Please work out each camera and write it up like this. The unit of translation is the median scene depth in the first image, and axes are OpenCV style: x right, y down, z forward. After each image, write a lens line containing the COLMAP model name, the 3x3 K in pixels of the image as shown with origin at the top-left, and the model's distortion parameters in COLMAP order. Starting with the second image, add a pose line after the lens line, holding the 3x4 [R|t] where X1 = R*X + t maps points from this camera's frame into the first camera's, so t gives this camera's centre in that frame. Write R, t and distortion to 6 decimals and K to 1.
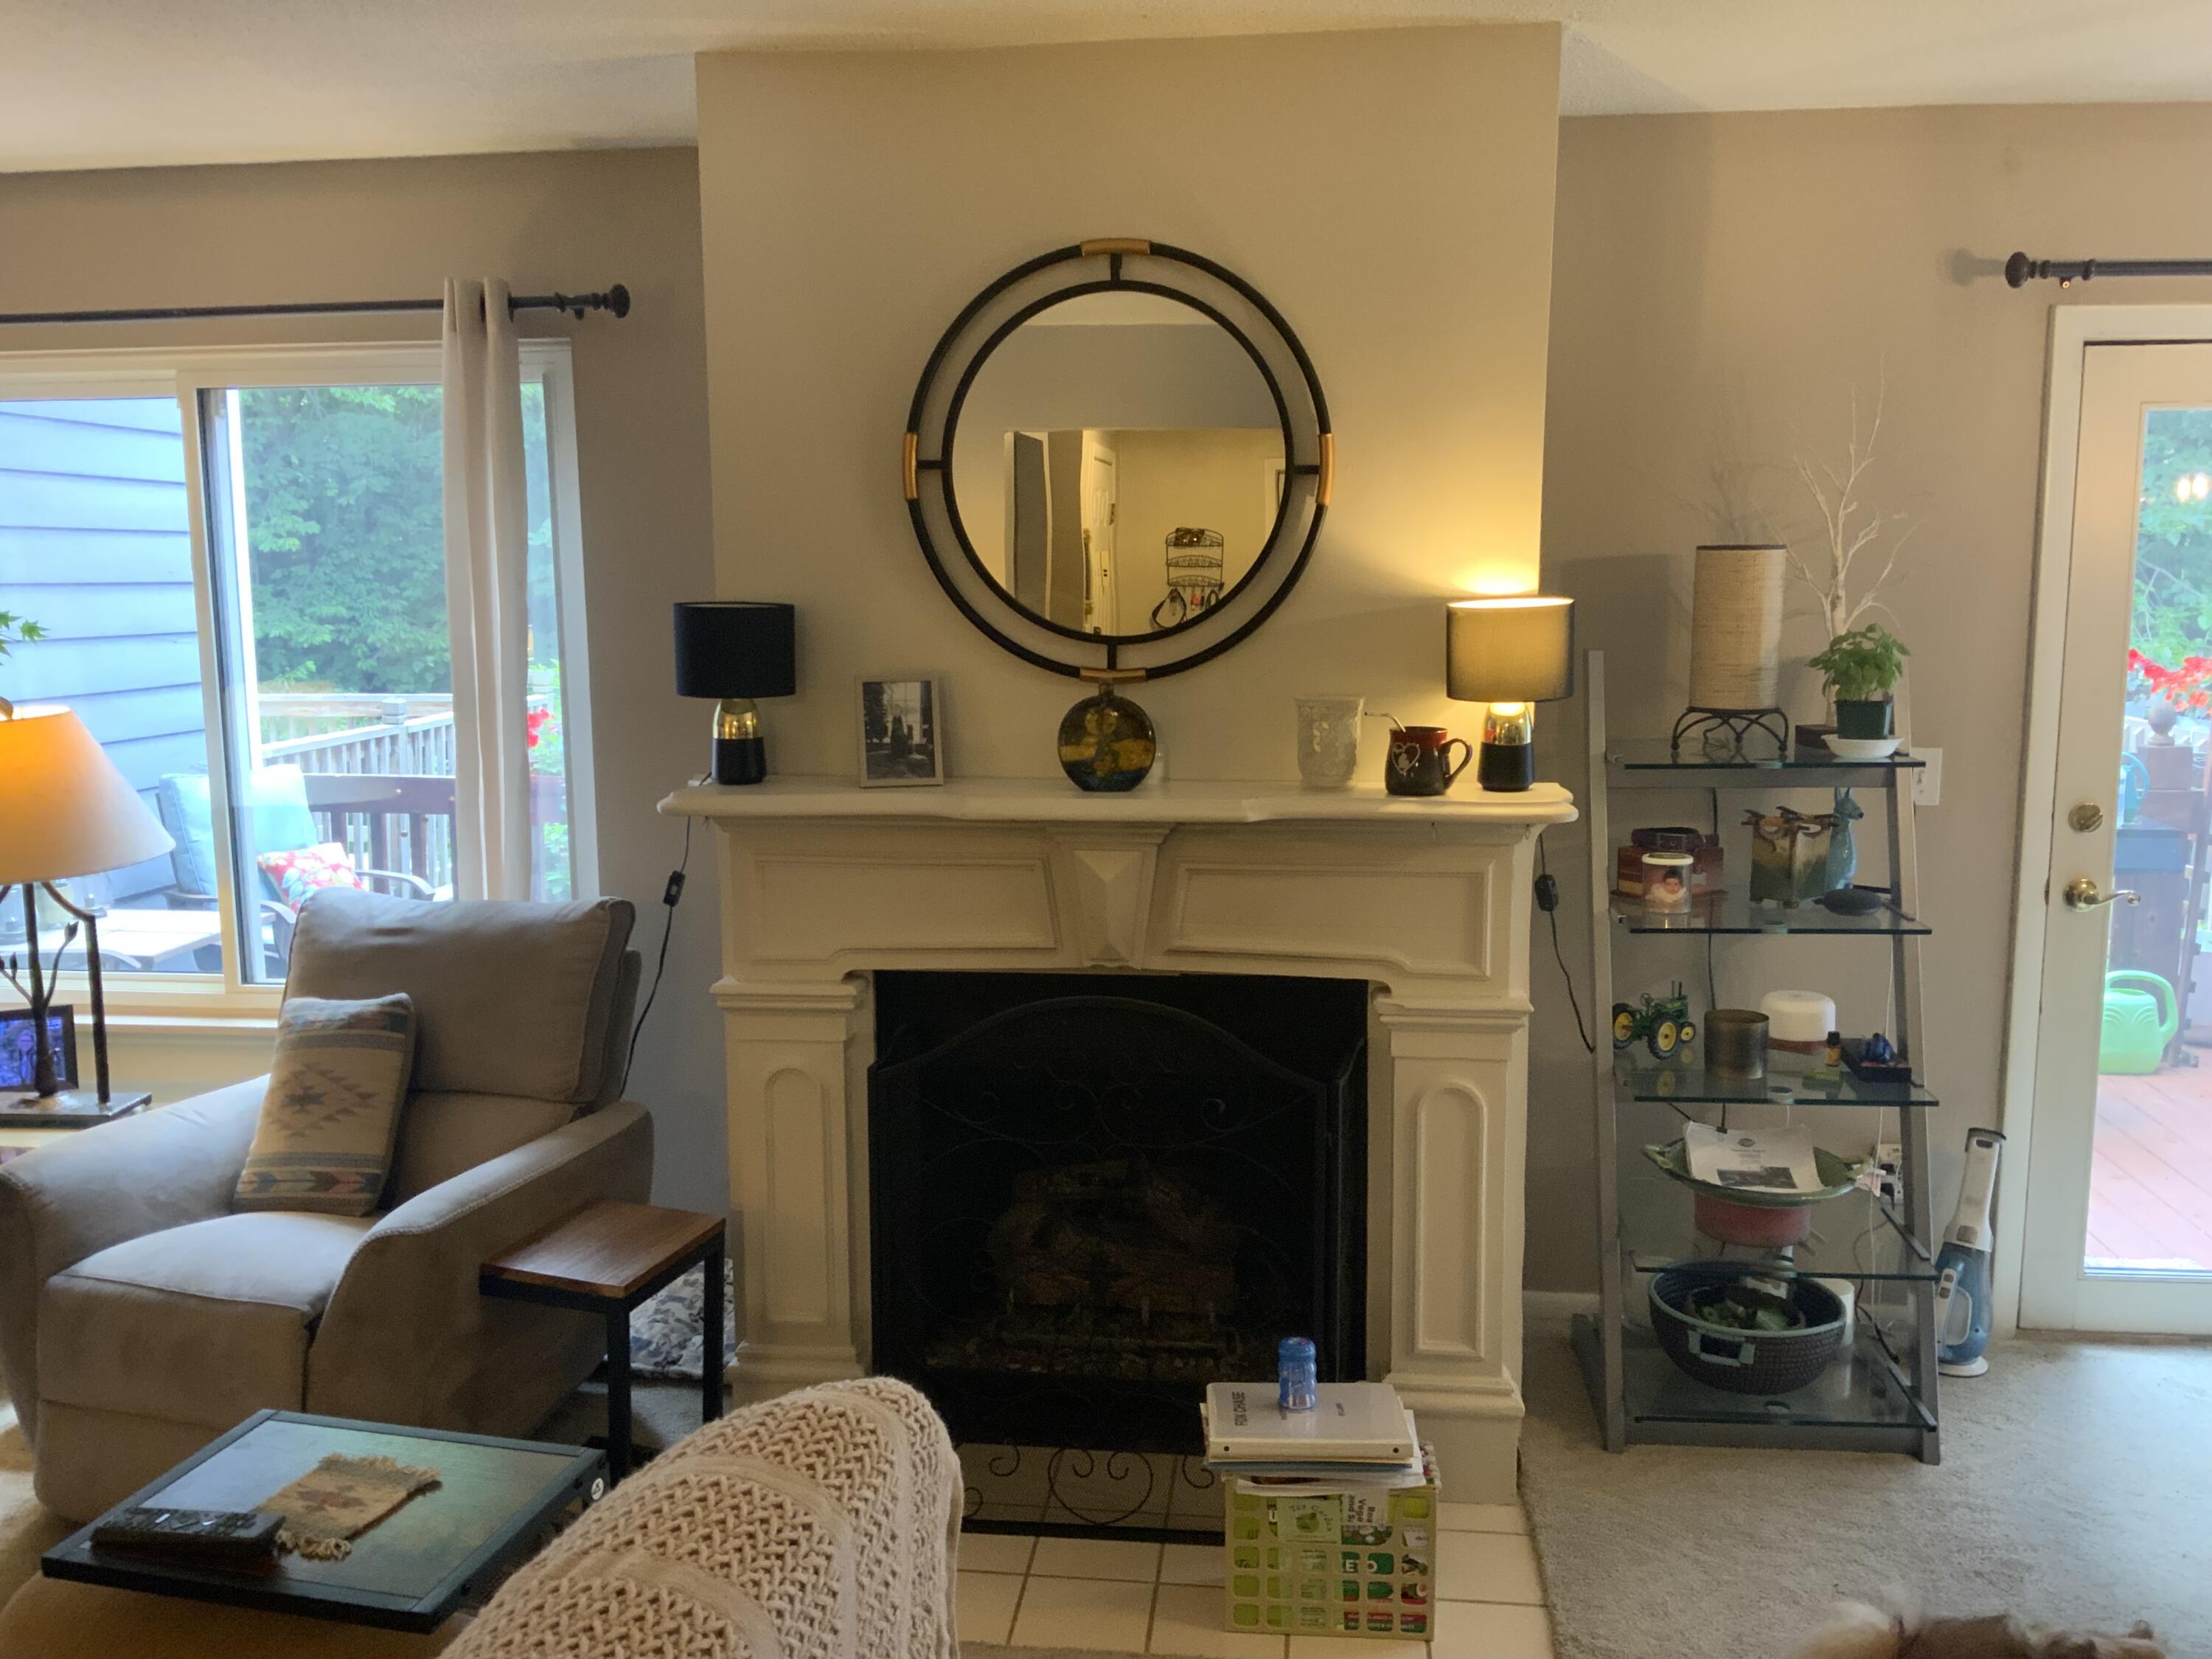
lens RADIAL K [[1850.6, 0, 1106.0], [0, 1850.6, 829.5], [0, 0, 1]] dist [0.070979, -0.122169]
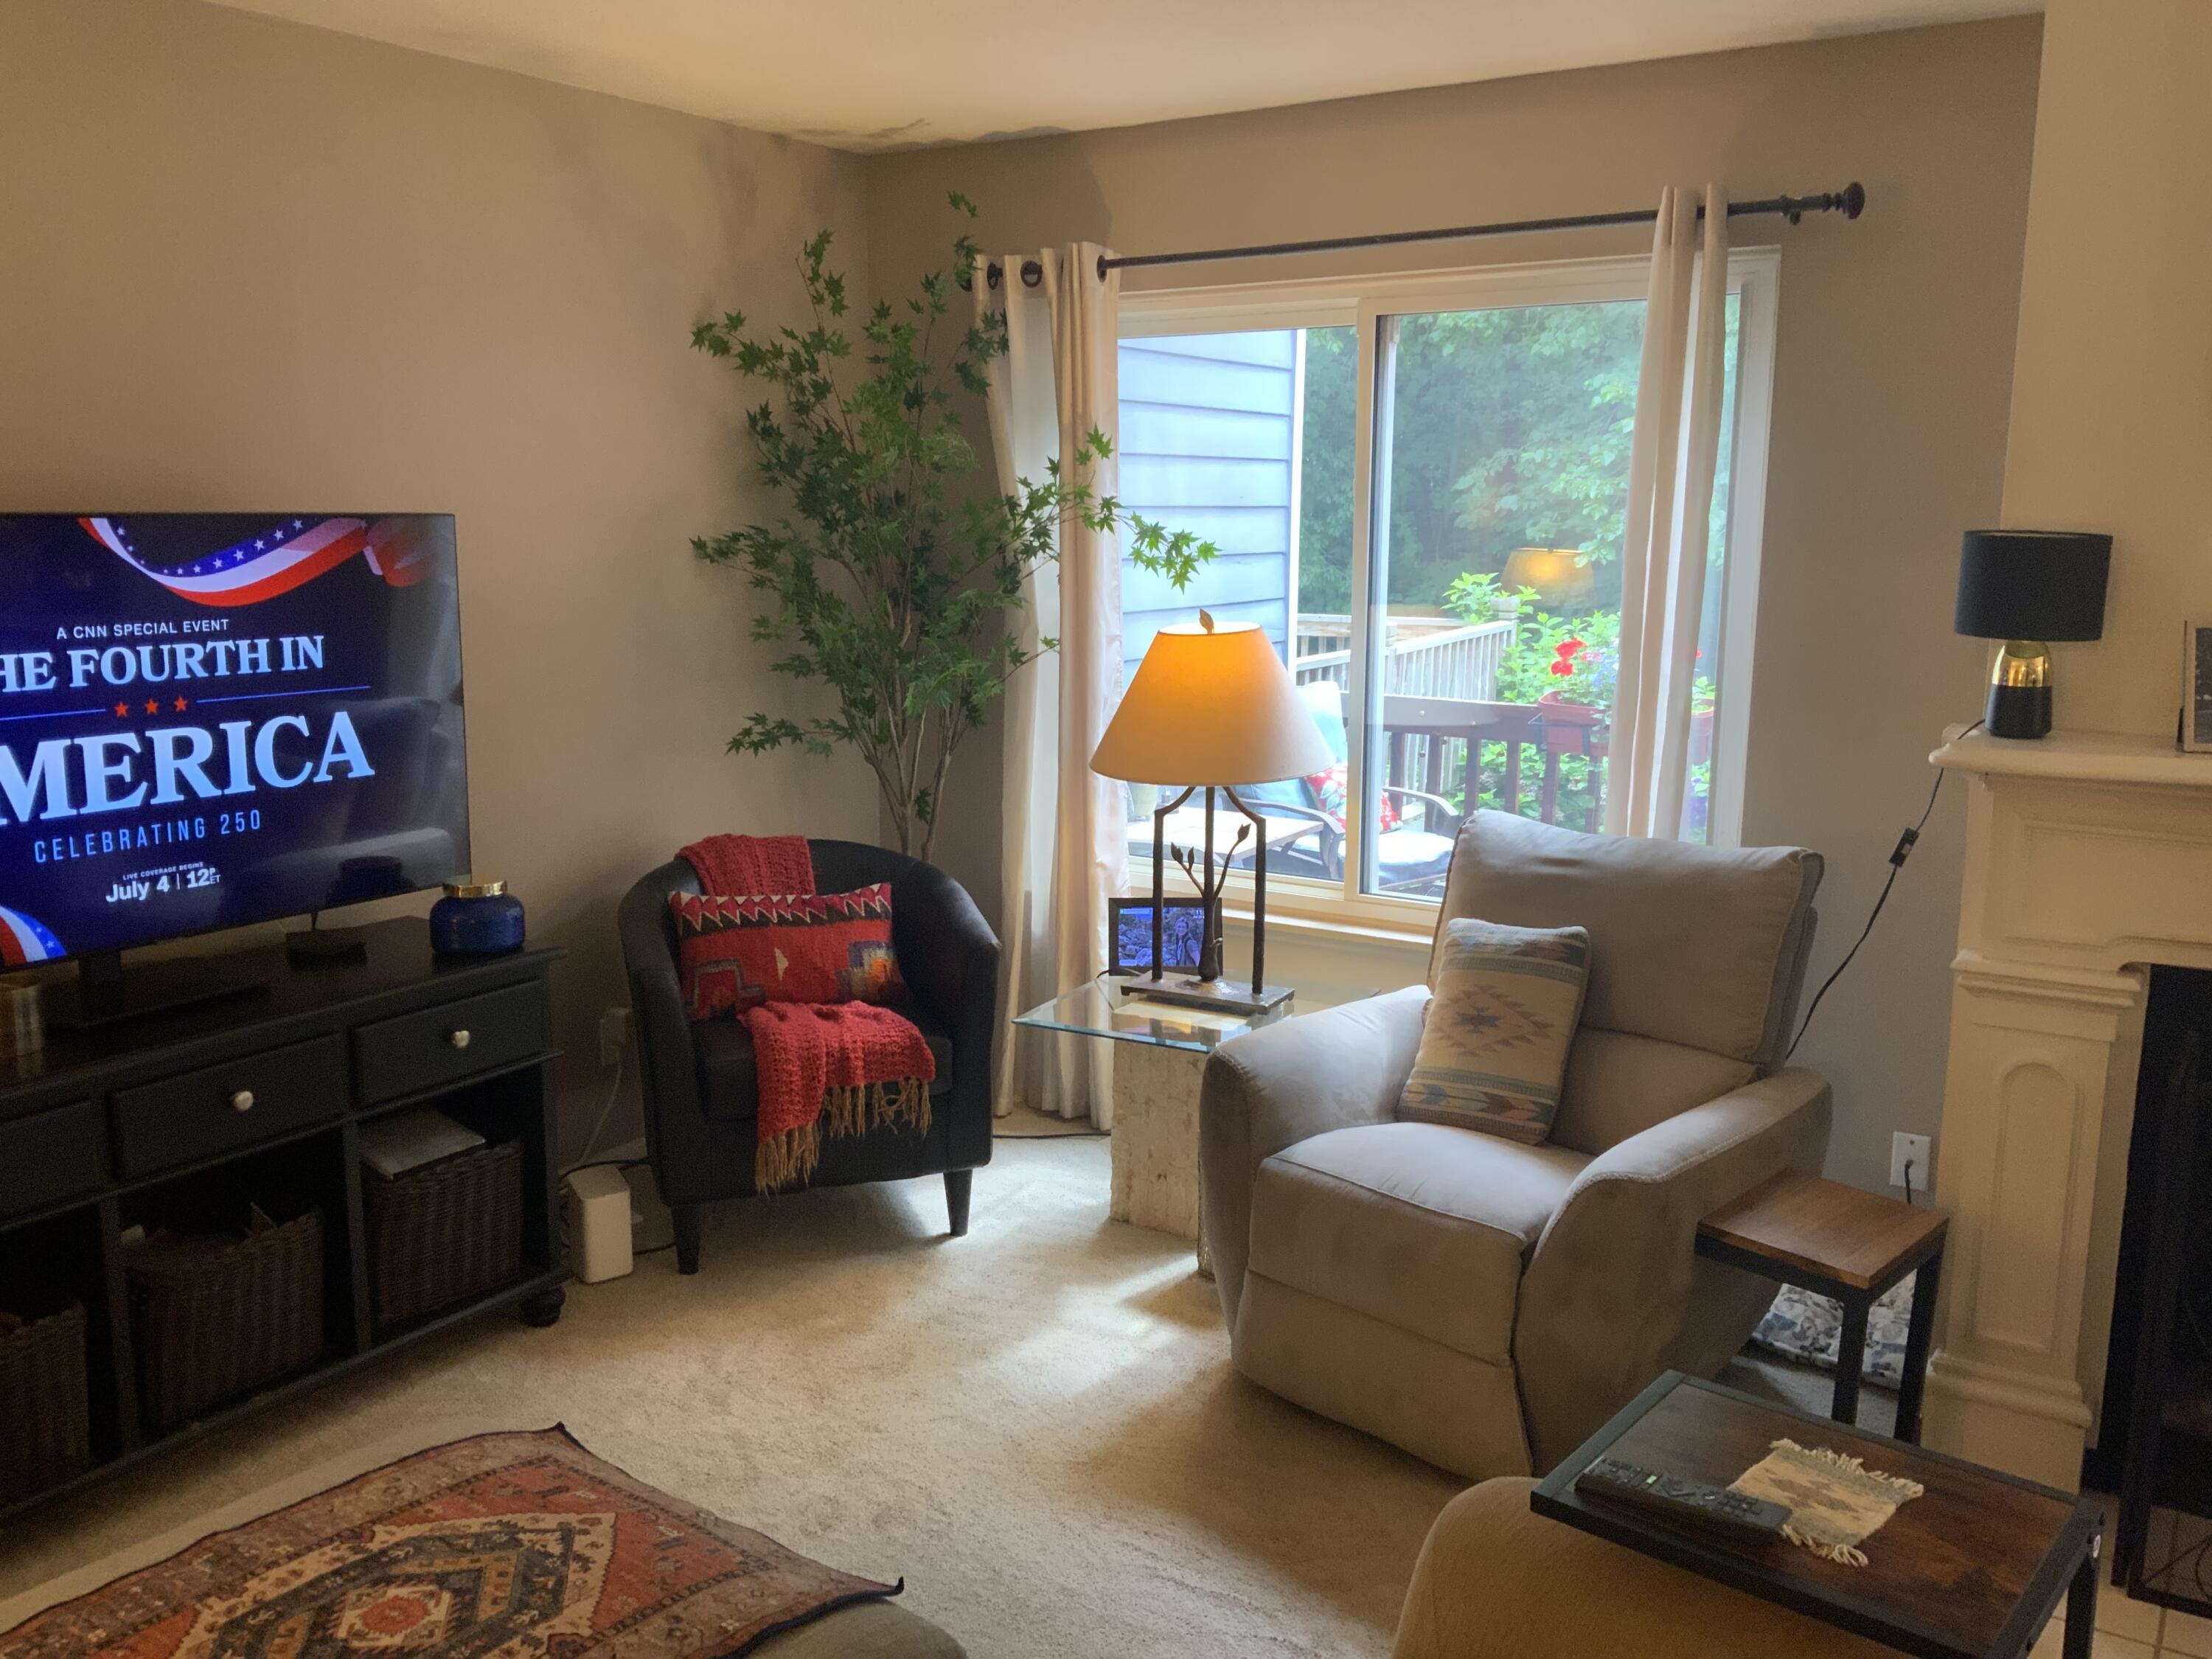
lens RADIAL K [[1844.8, 0, 1106.0], [0, 1844.8, 829.5], [0, 0, 1]] dist [0.112500, -0.225667]
pose [[0.899318, 0.086379, -0.428678, -0.188568], [-0.069912, 0.996088, 0.054045, 0.001088], [0.431670, -0.018634, 0.901839, 0.007184]]
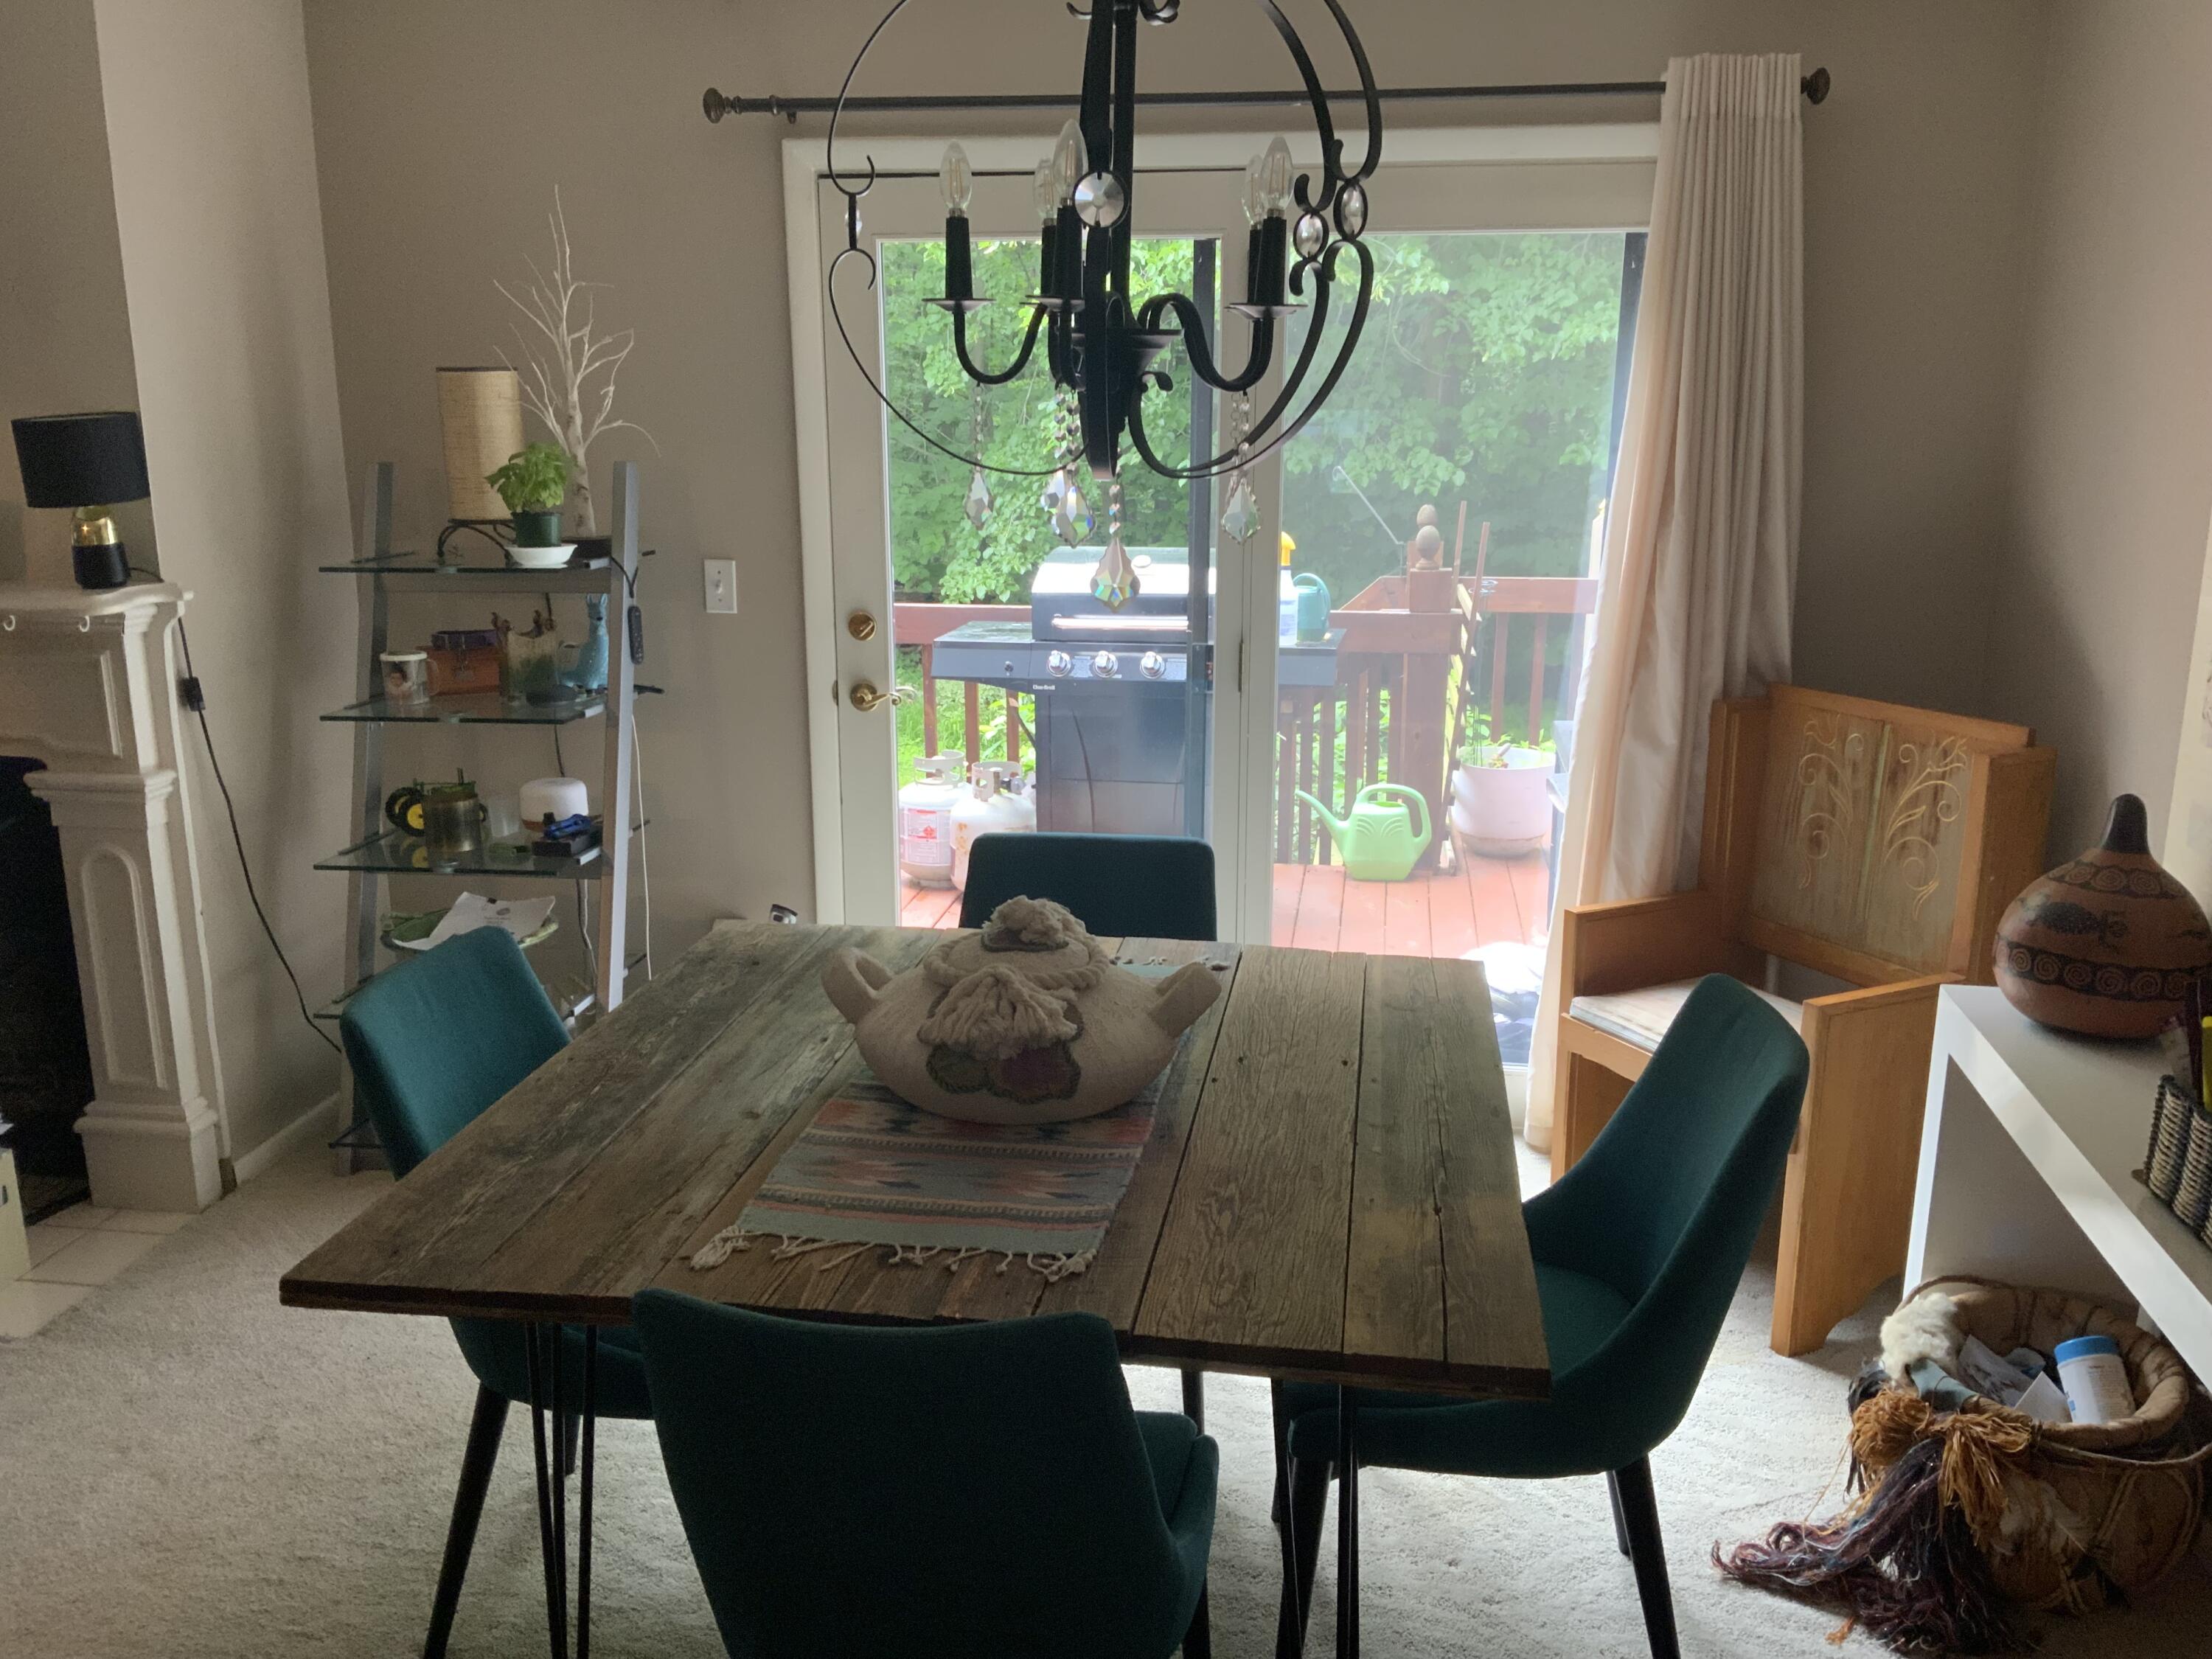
lens RADIAL K [[1844.8, 0, 1106.0], [0, 1844.8, 829.5], [0, 0, 1]] dist [0.112500, -0.225667]
pose [[0.999393, 0.016940, -0.030457, 0.380710], [-0.014024, 0.995517, 0.093537, 0.004873], [0.031905, -0.093053, 0.995150, -0.048242]]
